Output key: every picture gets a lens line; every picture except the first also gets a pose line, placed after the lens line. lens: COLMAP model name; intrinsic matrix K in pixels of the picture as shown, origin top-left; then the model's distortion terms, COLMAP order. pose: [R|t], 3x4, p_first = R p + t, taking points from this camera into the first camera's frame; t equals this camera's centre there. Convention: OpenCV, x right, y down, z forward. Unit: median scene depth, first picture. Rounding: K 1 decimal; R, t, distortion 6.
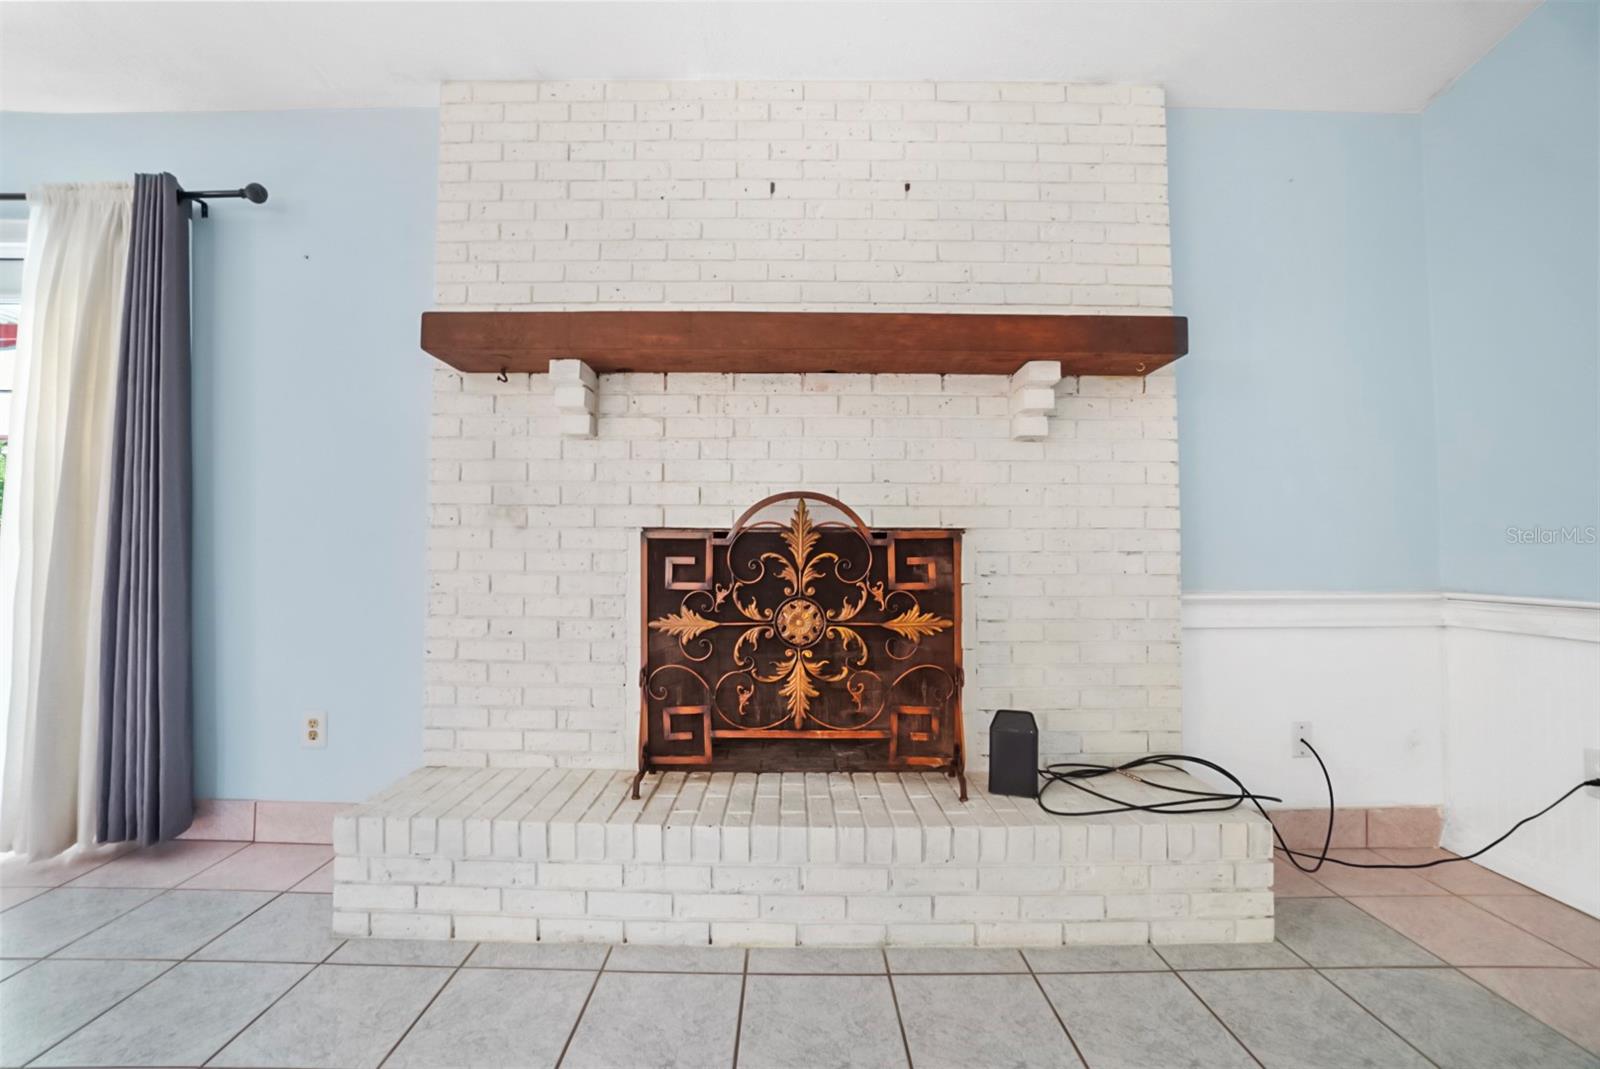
lens RADIAL K [[705.7, 0, 795.6], [0, 705.7, 521.1], [0, 0, 1]] dist [-0.046025, 0.011631]
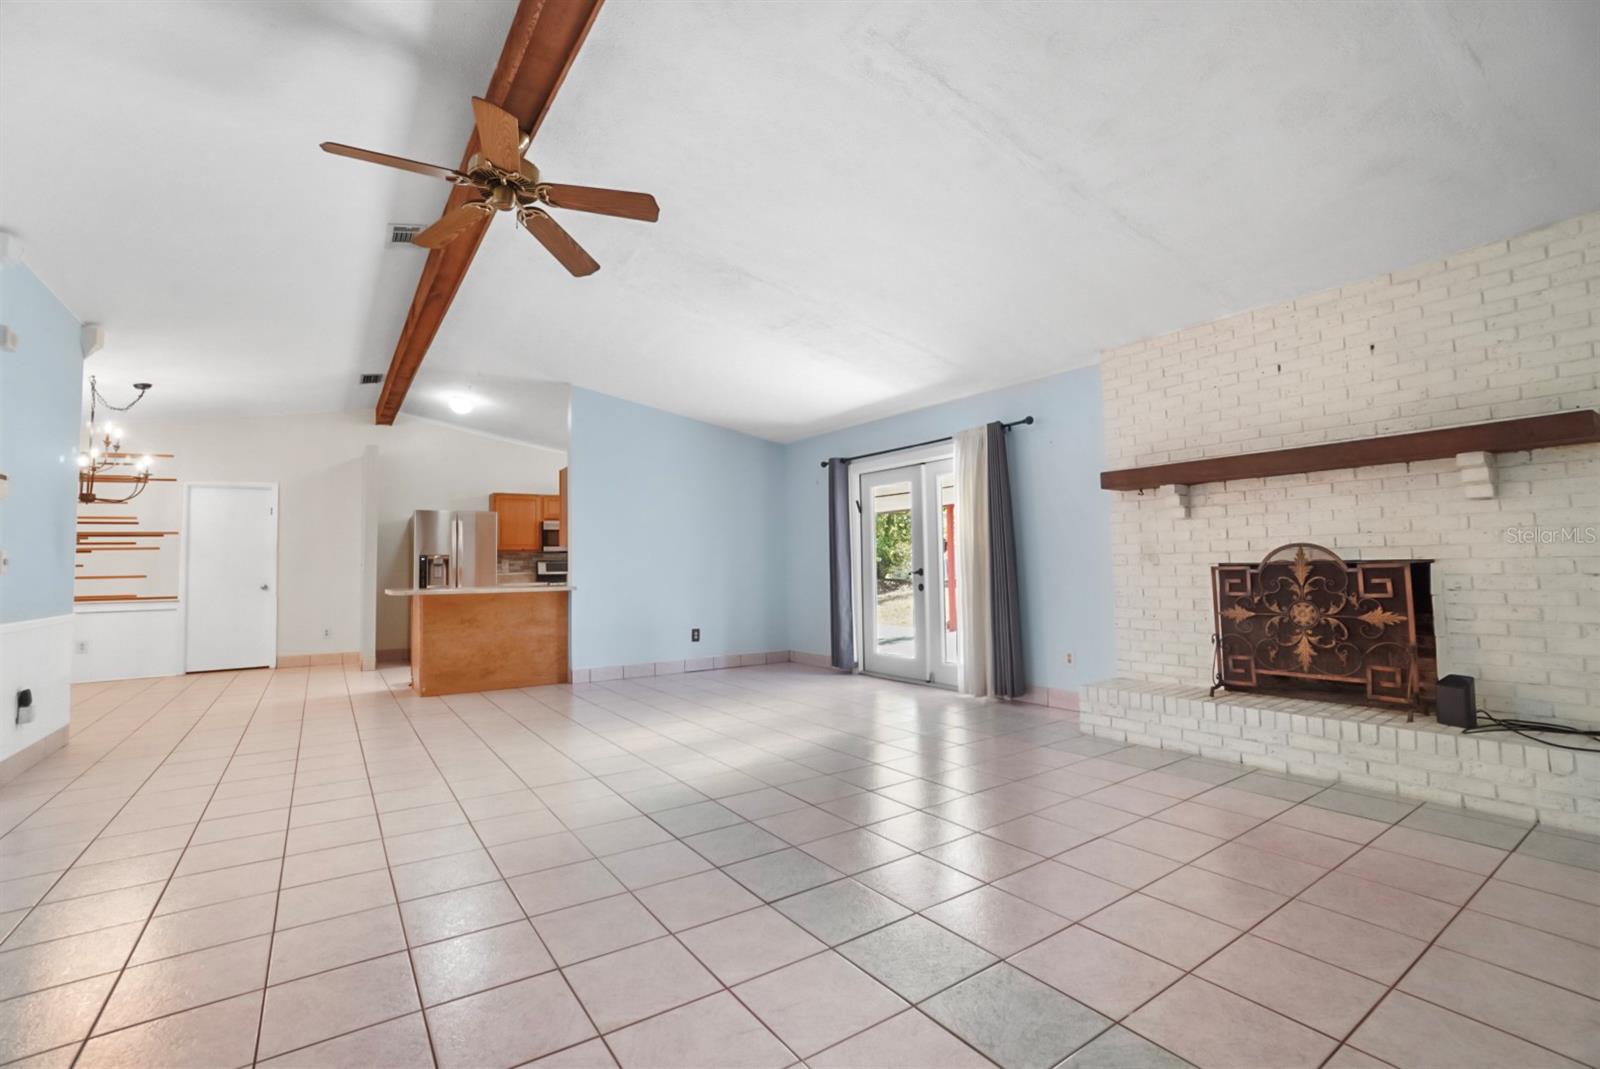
lens RADIAL K [[705.7, 0, 785.1], [0, 705.7, 529.8], [0, 0, 1]] dist [-0.046025, 0.011631]
pose [[0.554630, -0.058843, -0.830014, 0.752996], [0.058507, 0.997785, -0.031642, -0.097080], [0.830038, -0.031012, 0.556844, -1.099967]]
